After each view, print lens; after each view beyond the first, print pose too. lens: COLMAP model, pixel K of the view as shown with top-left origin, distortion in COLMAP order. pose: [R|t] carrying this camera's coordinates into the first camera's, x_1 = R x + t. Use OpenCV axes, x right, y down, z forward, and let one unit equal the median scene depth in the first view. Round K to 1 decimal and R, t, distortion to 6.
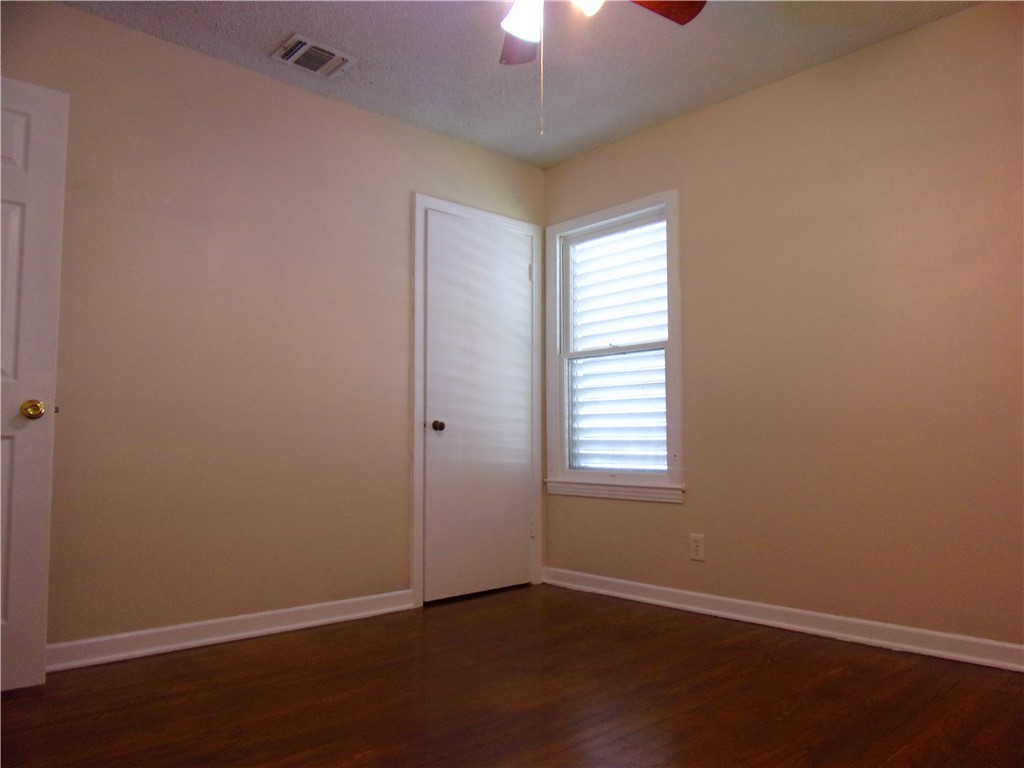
lens RADIAL K [[737.0, 0, 512.0], [0, 737.0, 384.0], [0, 0, 1]] dist [-0.007428, -0.001159]
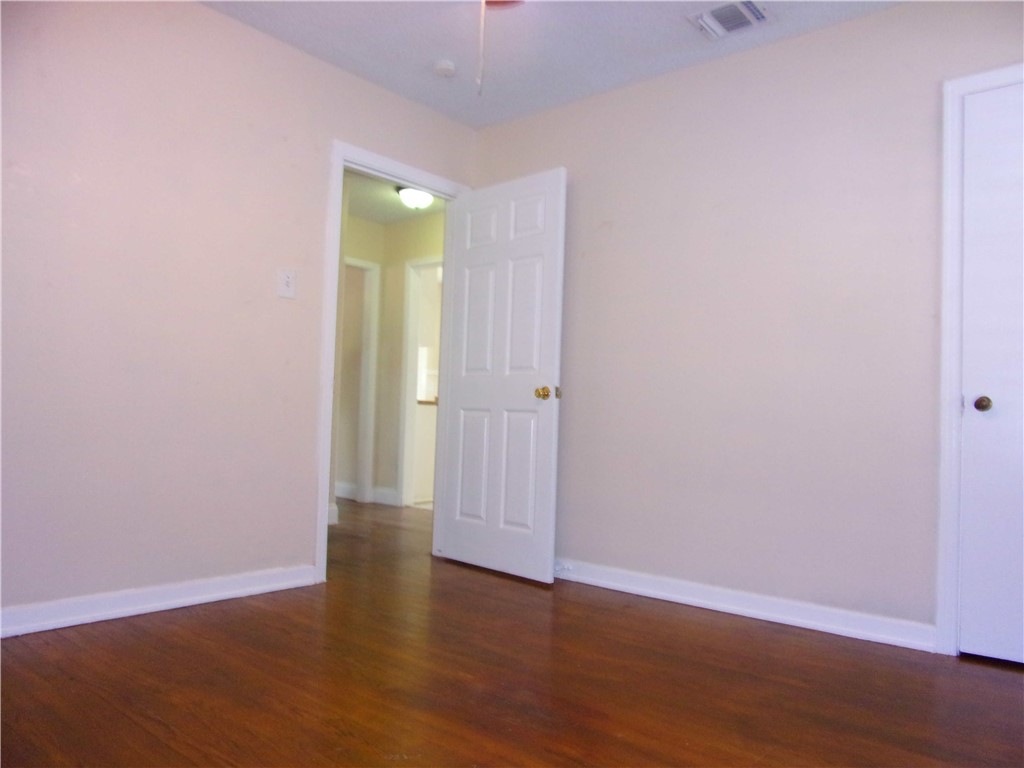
lens RADIAL K [[737.0, 0, 512.0], [0, 737.0, 384.0], [0, 0, 1]] dist [-0.007428, -0.001159]
pose [[0.157531, -0.033924, -0.986931, 0.517074], [0.046698, 0.998548, -0.026869, 0.037101], [0.986409, -0.041855, 0.158887, 0.471538]]
